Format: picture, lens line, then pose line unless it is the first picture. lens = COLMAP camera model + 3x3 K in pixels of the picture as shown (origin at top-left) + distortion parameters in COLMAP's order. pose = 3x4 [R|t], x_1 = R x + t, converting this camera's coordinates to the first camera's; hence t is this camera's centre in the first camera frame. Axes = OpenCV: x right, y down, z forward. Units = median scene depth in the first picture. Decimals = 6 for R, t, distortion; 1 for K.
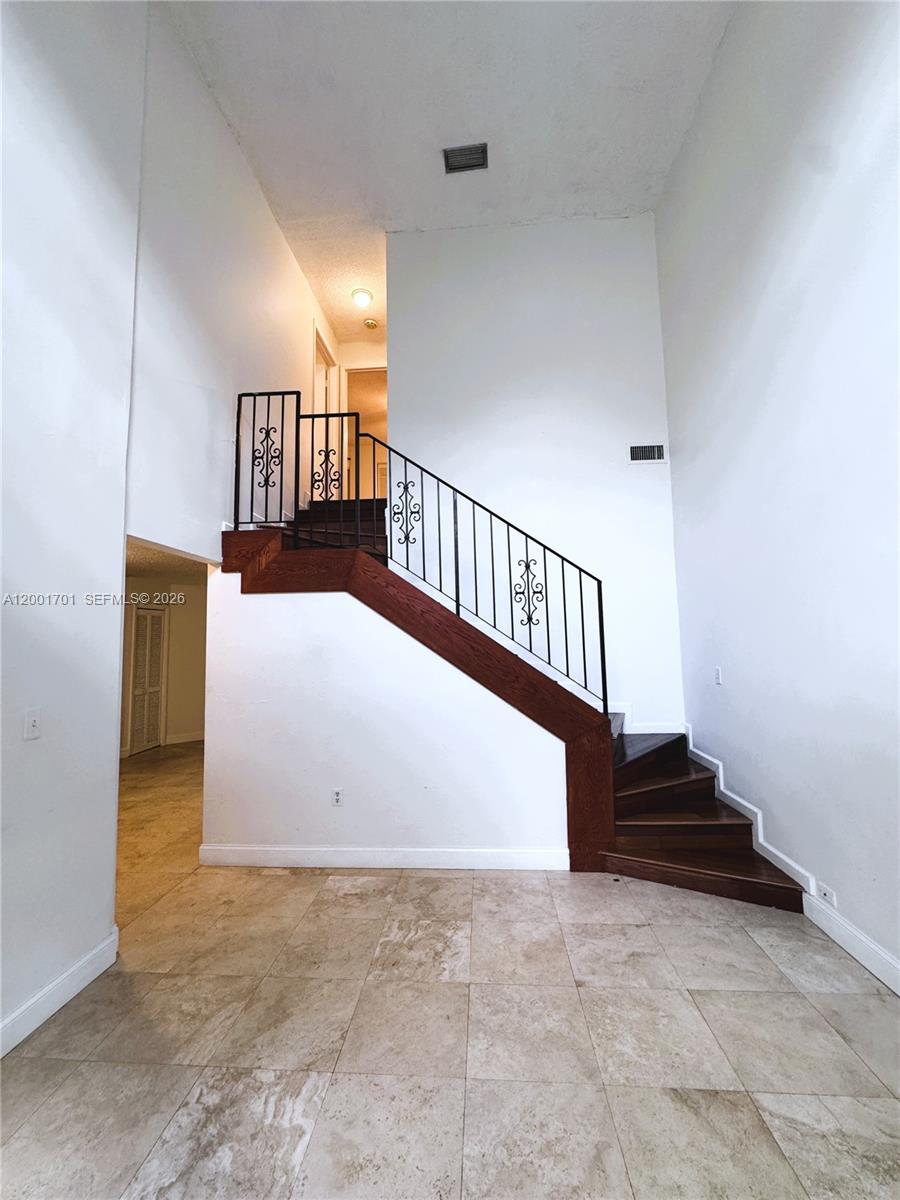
lens RADIAL K [[476.0, 0, 448.5], [0, 476.0, 595.8], [0, 0, 1]] dist [-0.004216, 0.001047]
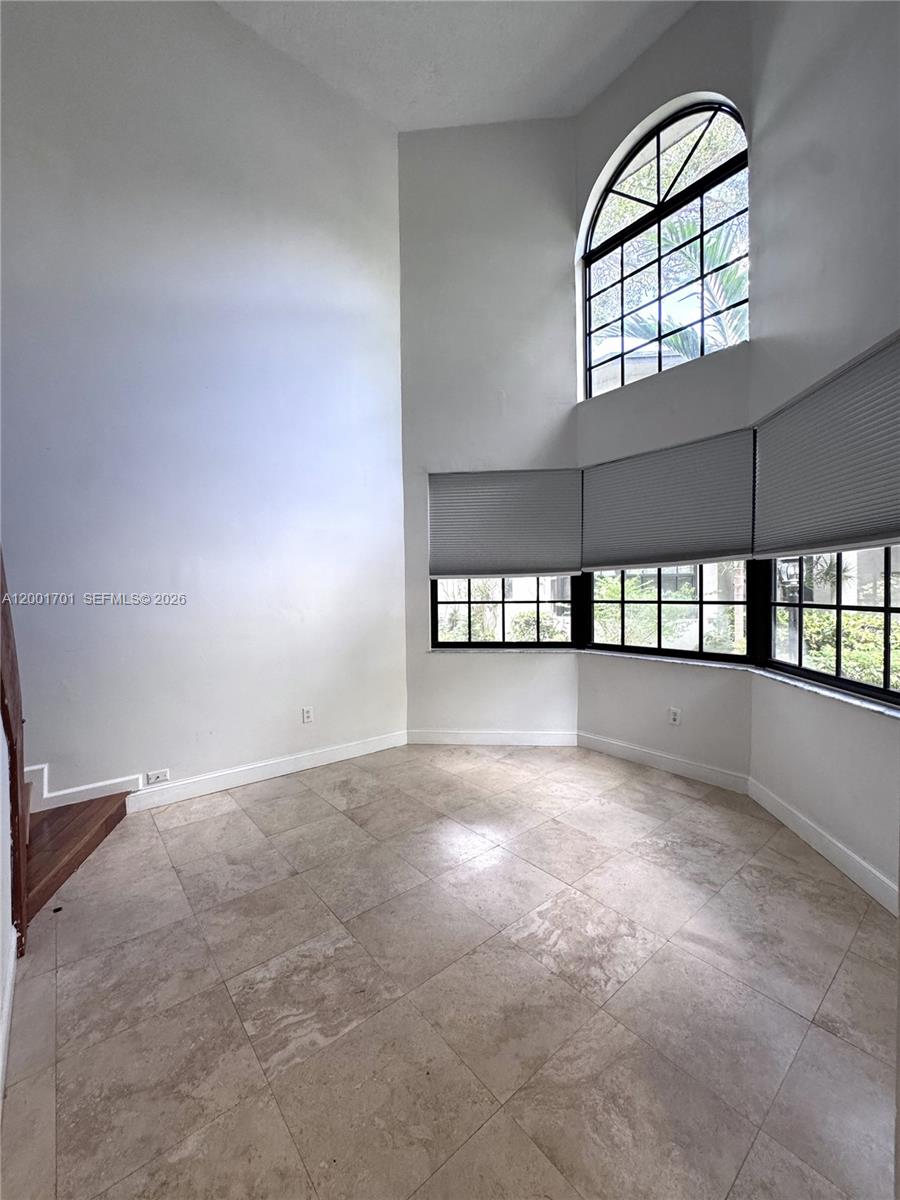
lens RADIAL K [[476.0, 0, 451.3], [0, 476.0, 598.0], [0, 0, 1]] dist [-0.004216, 0.001047]
pose [[-0.689193, 0.016286, 0.724394, -0.844868], [-0.042804, 0.997086, -0.063140, 0.227181], [-0.723312, -0.074523, -0.686488, 1.618700]]
